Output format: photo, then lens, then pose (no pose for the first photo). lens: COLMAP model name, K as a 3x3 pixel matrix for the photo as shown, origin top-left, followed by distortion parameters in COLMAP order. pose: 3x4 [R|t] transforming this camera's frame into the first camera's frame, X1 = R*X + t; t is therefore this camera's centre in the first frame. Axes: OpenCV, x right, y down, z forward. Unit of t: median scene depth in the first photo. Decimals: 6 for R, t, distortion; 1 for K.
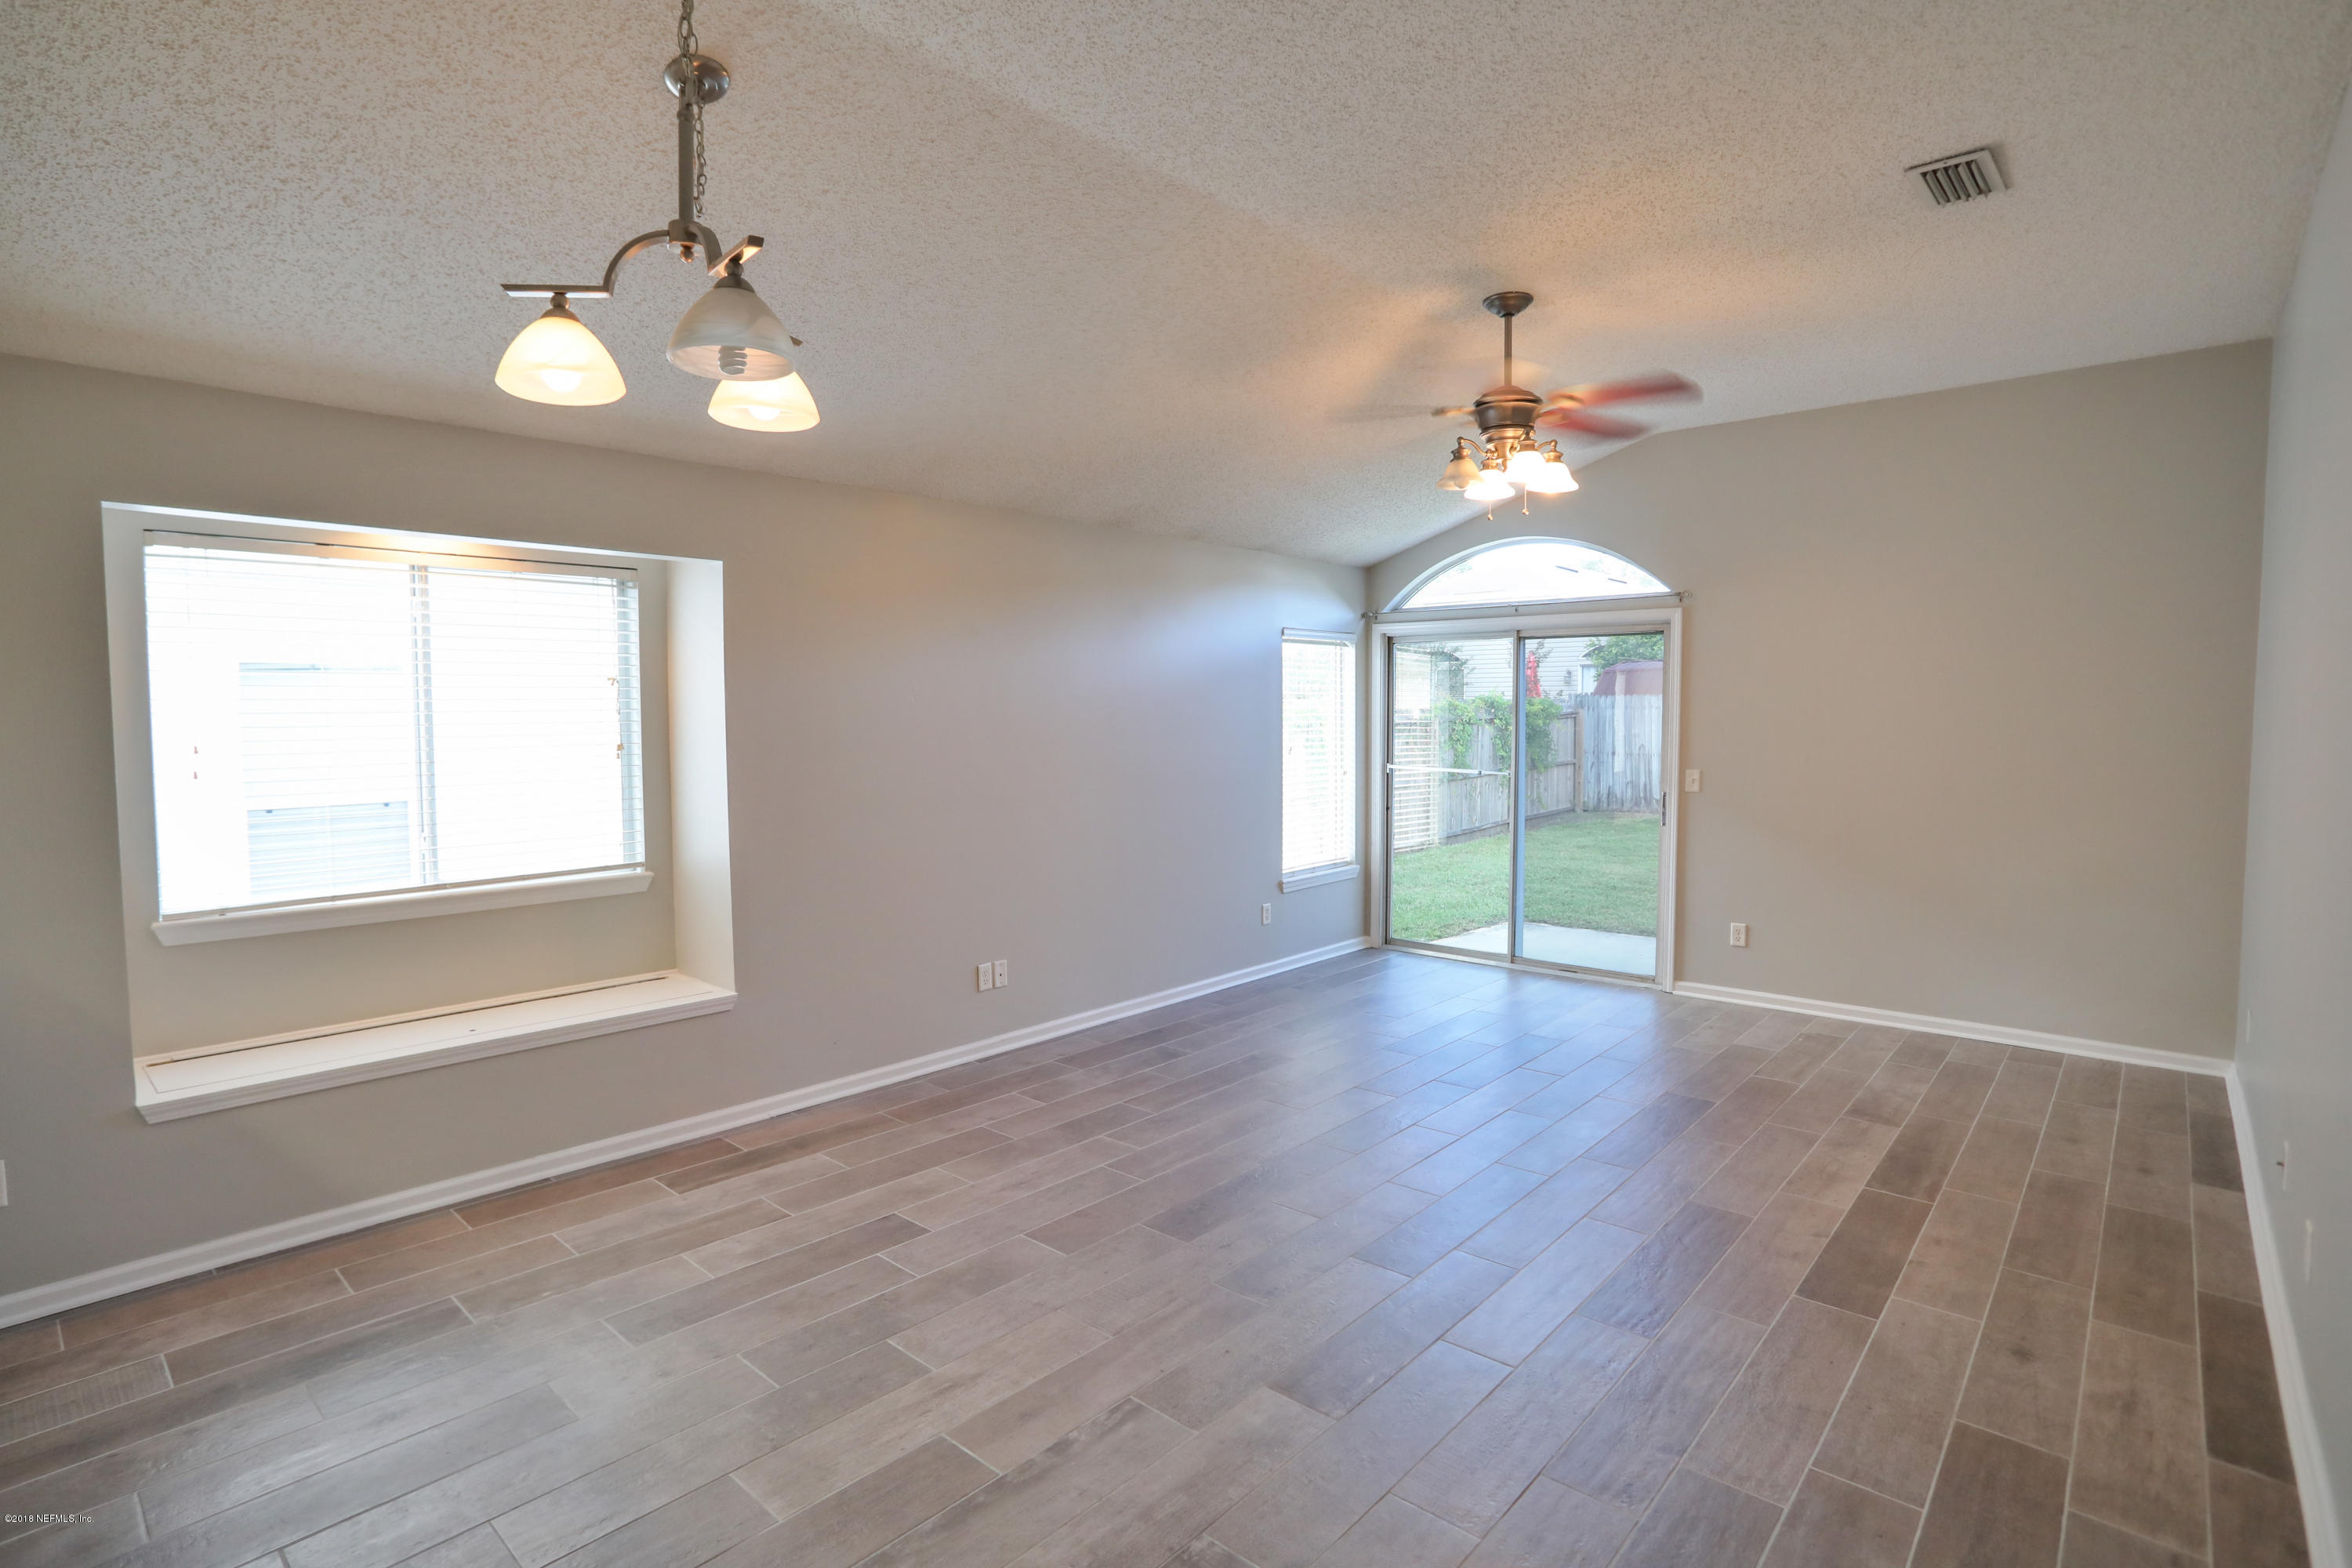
lens RADIAL K [[1158.7, 0, 1134.7], [0, 1158.7, 769.4], [0, 0, 1]] dist [-0.052737, 0.009593]
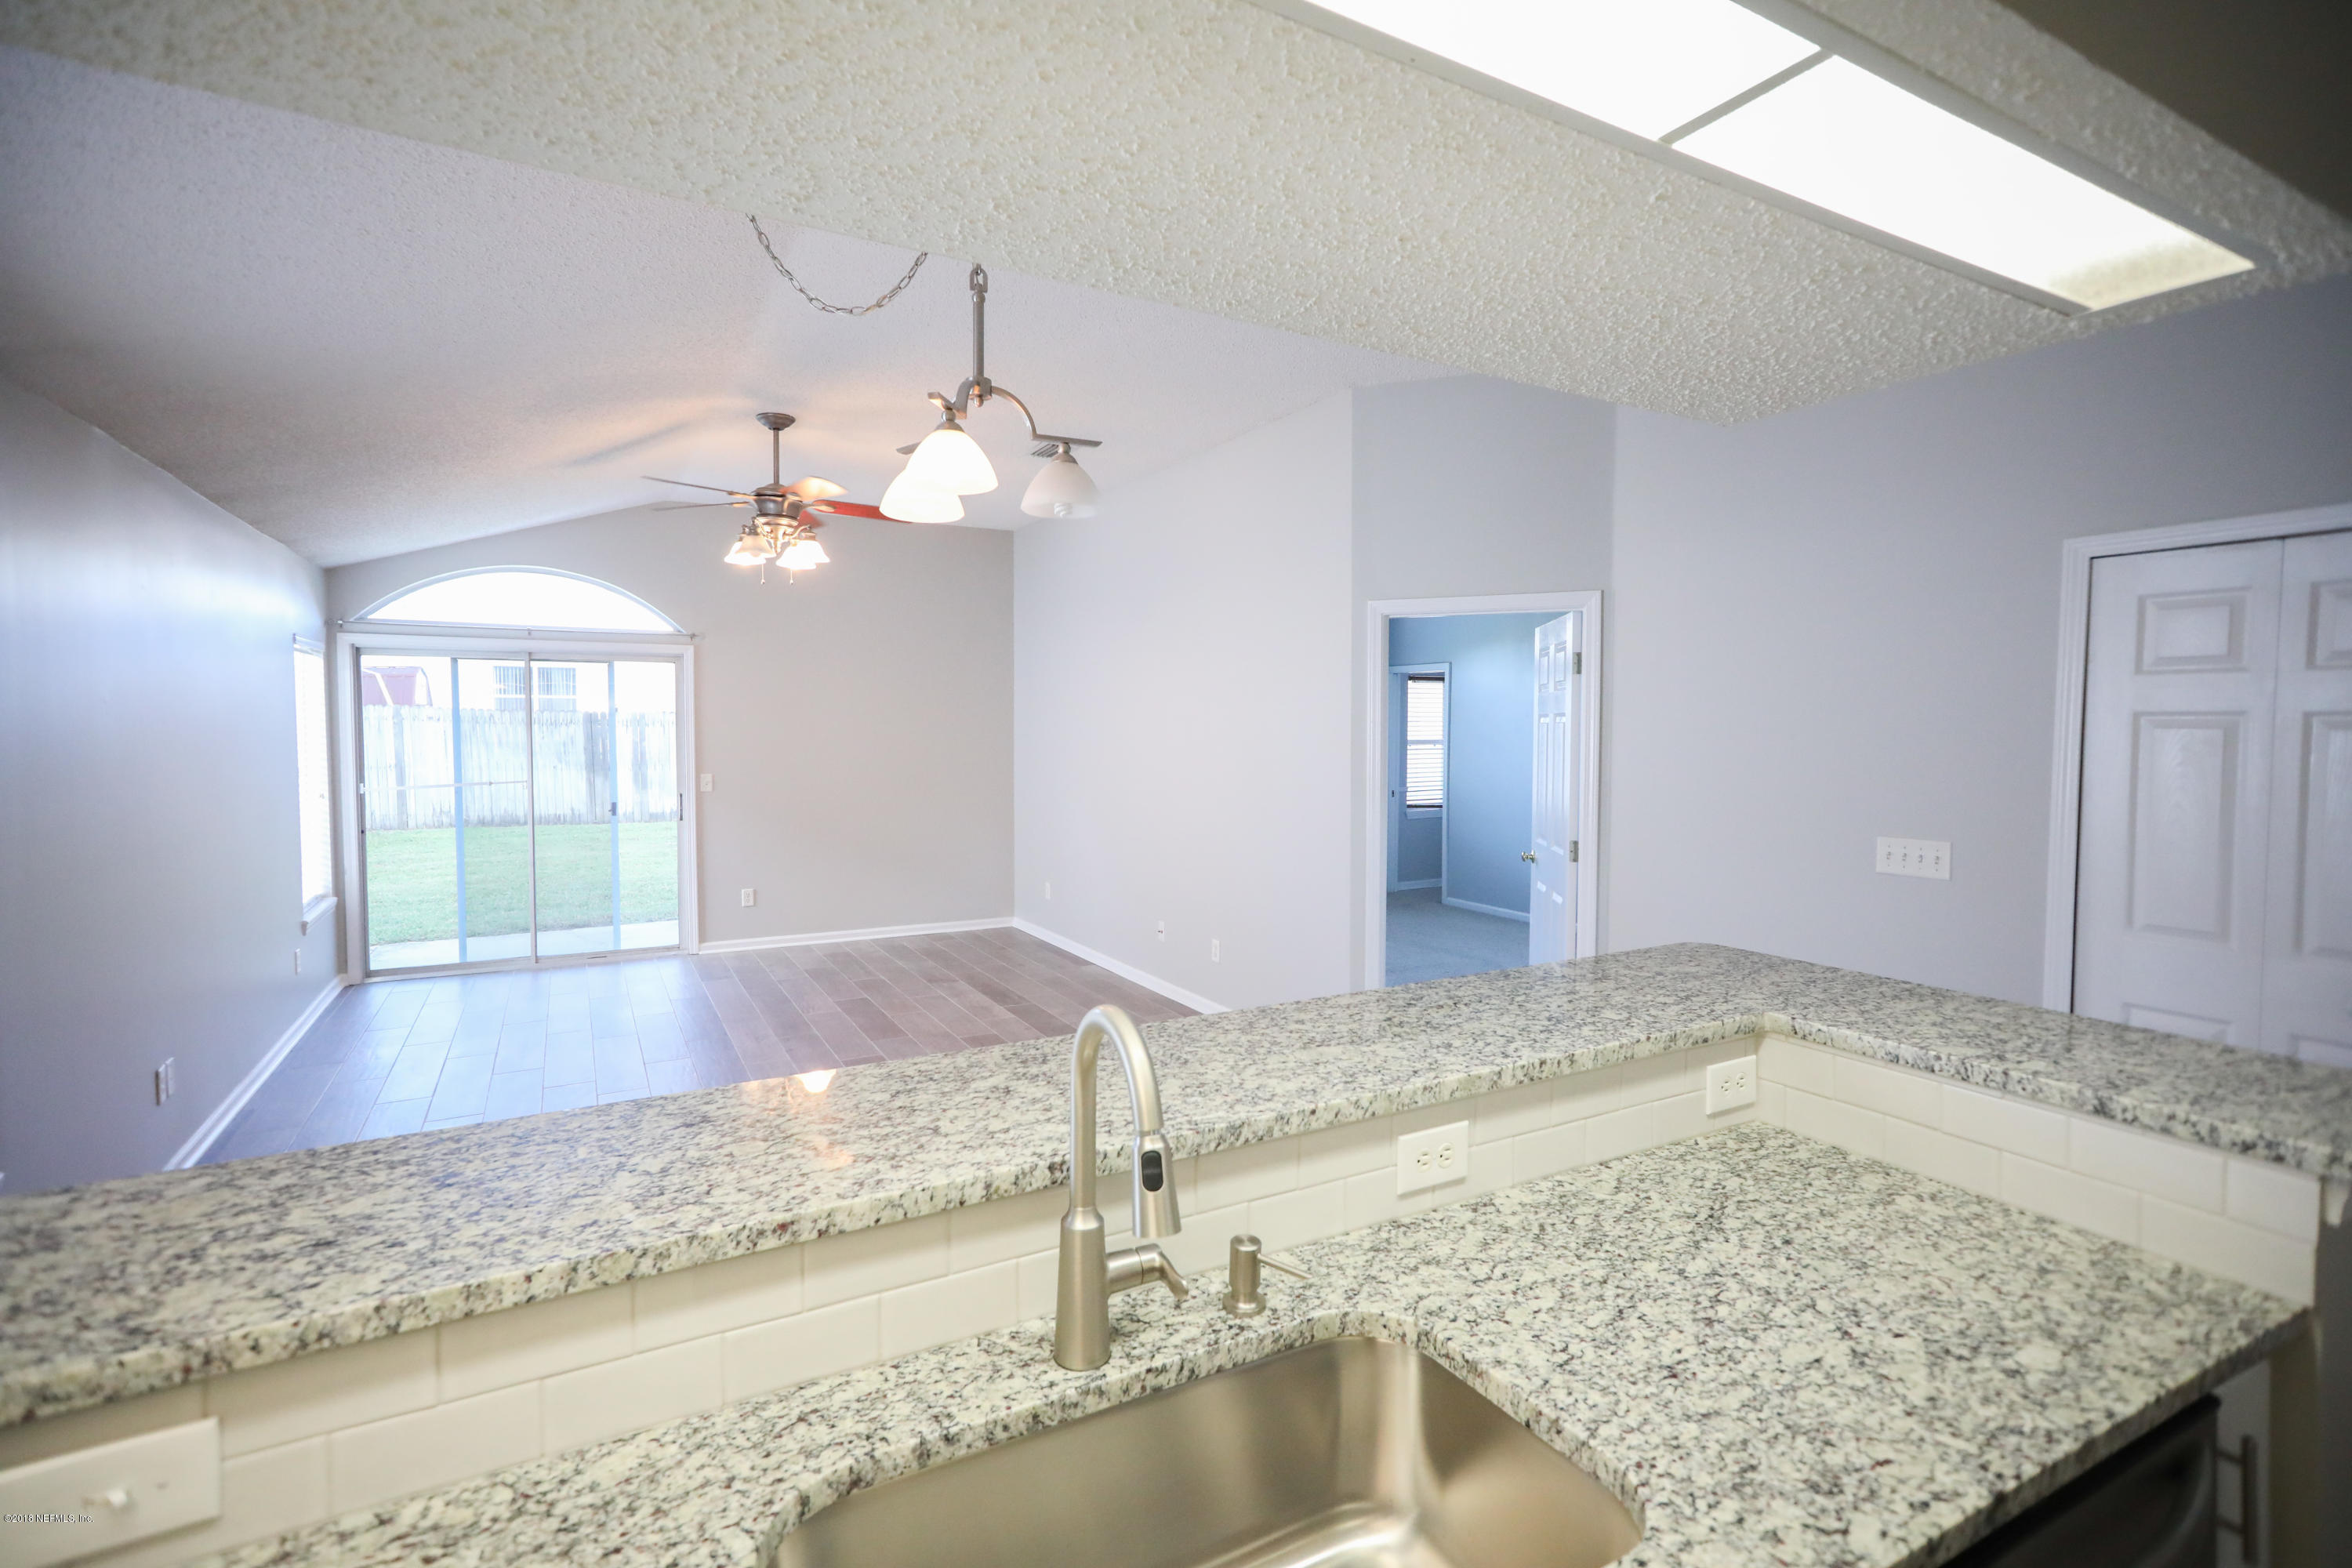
lens RADIAL K [[1094.8, 0, 1176.2], [0, 1094.8, 766.6], [0, 0, 1]] dist [0.005732, 0.000754]
pose [[0.318707, -0.032497, 0.947296, -0.732108], [0.041416, 0.998935, 0.020334, -0.016783], [-0.946948, 0.032752, 0.319714, 0.173708]]
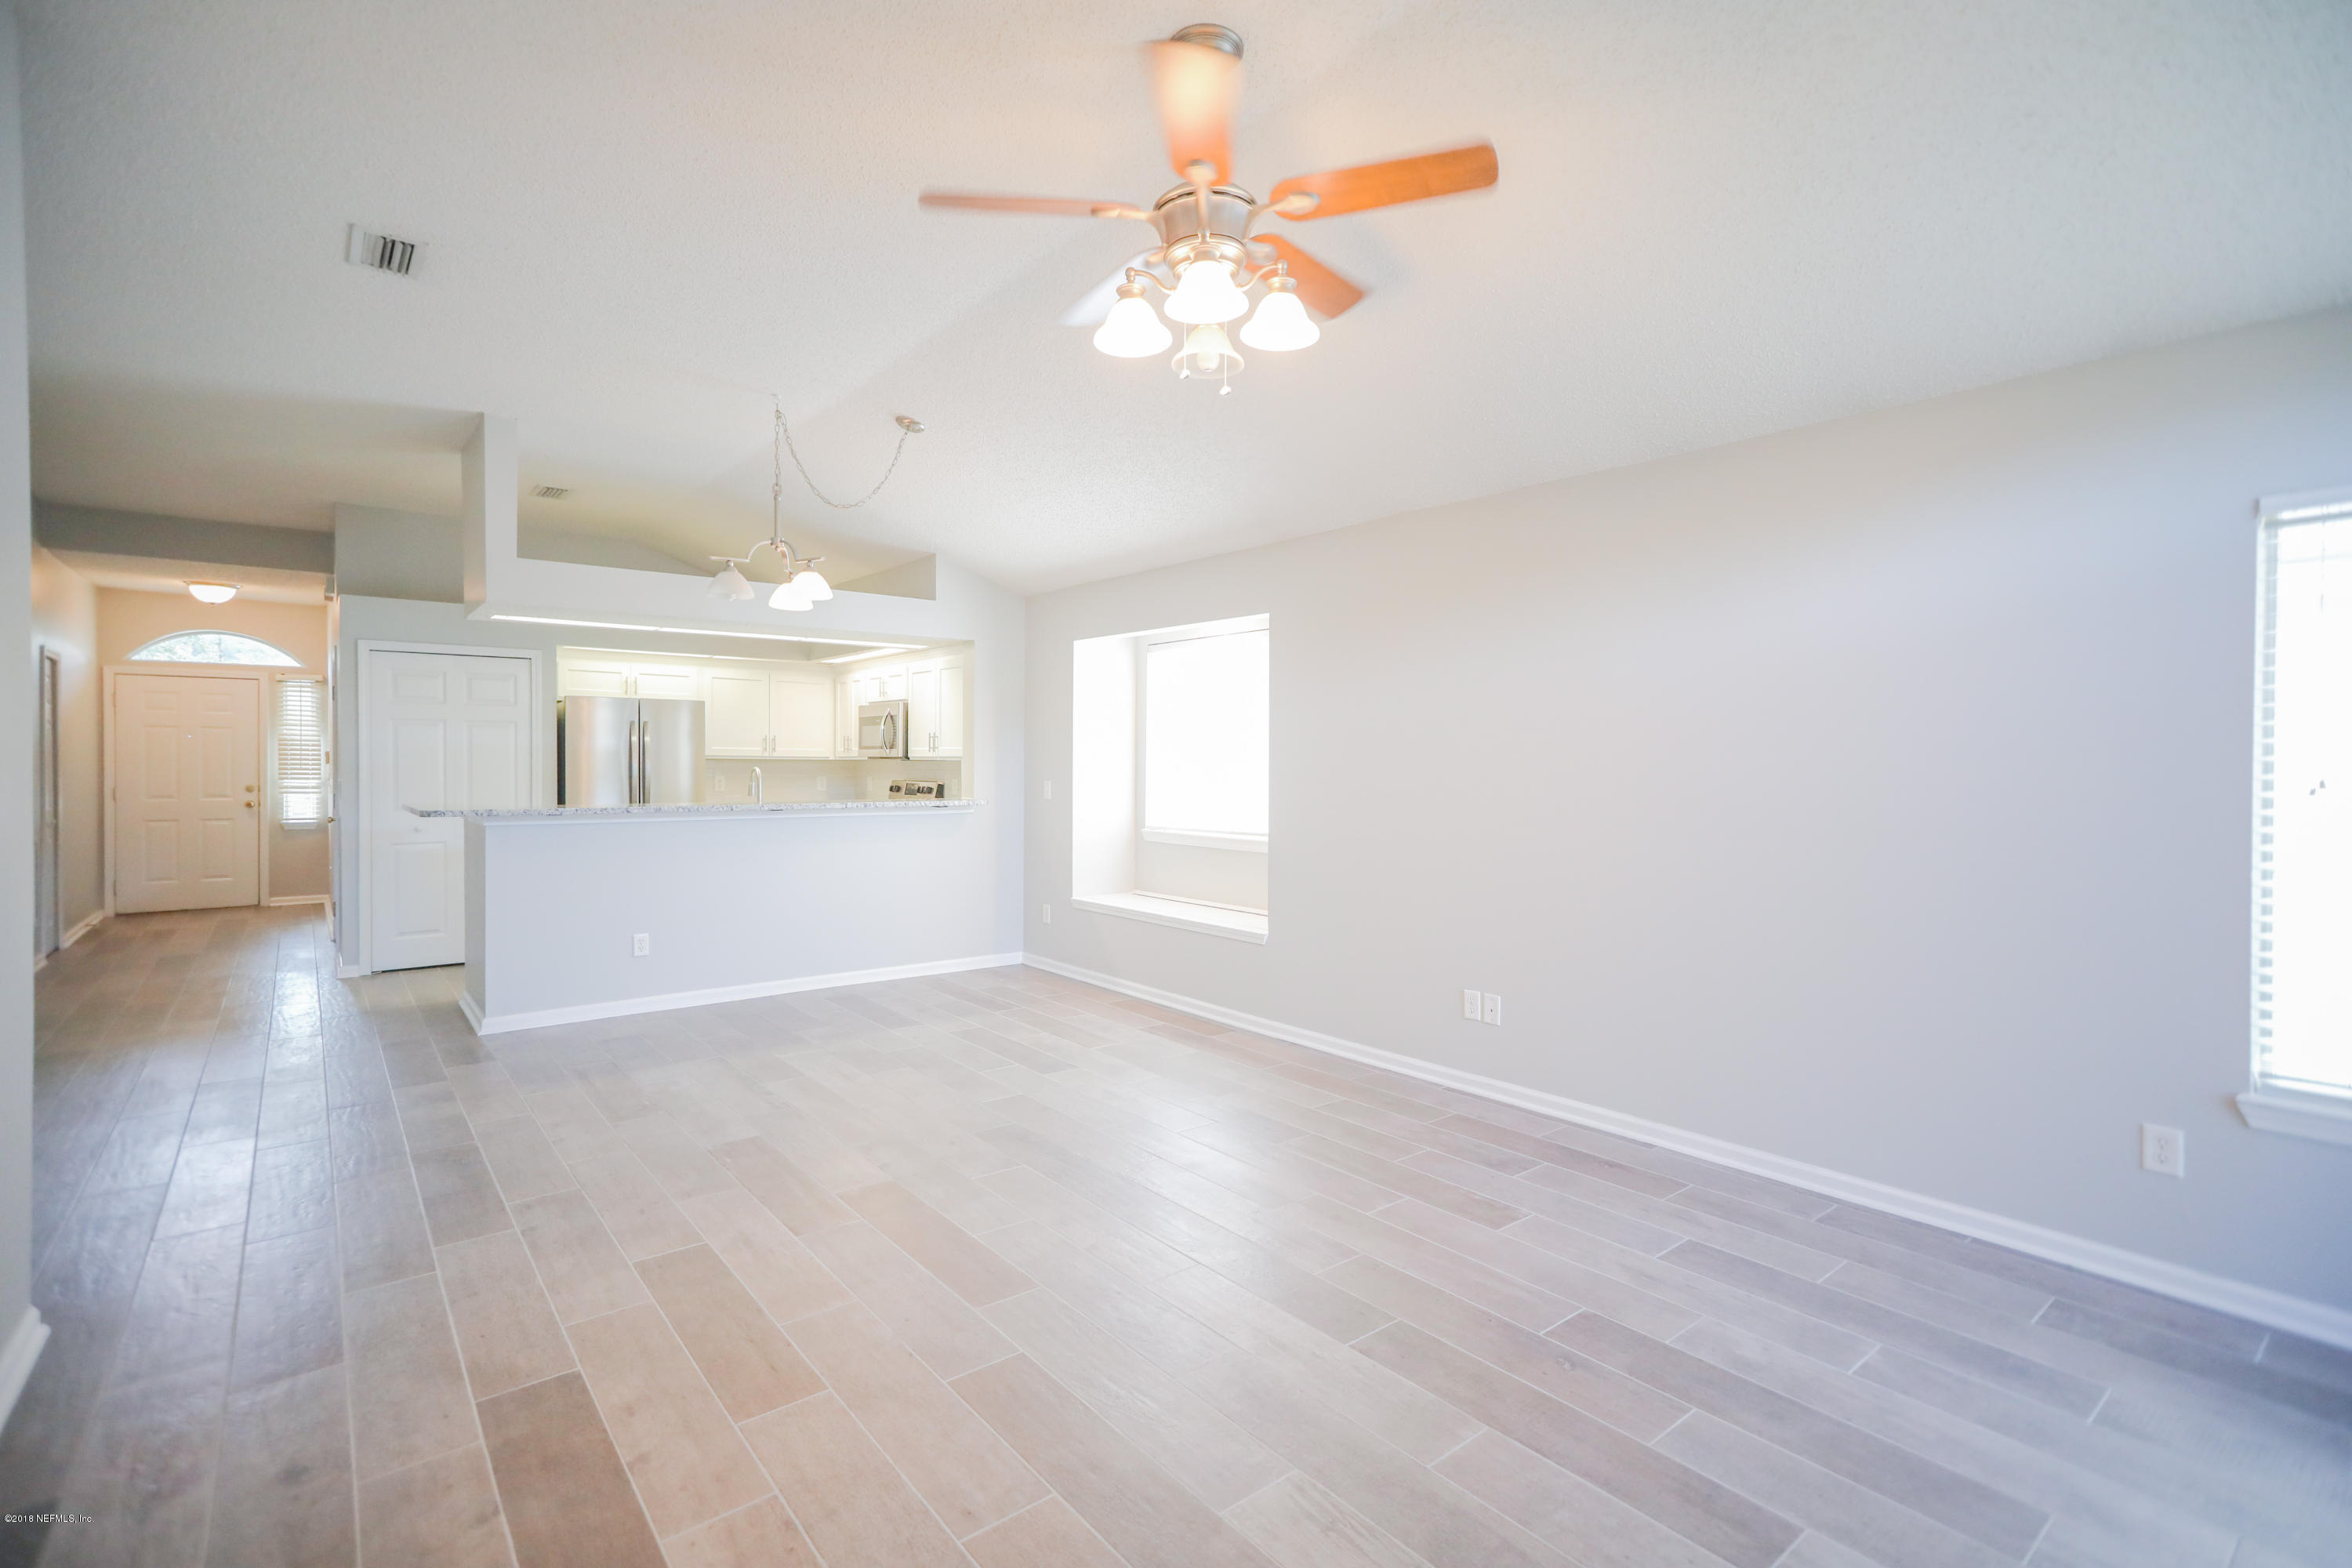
lens RADIAL K [[1094.8, 0, 1173.7], [0, 1094.8, 771.2], [0, 0, 1]] dist [0.005732, 0.000754]
pose [[-0.153688, 0.012700, -0.988038, 0.938951], [-0.049699, 0.998552, 0.020565, -0.013610], [0.986869, 0.052265, -0.152835, 1.094308]]
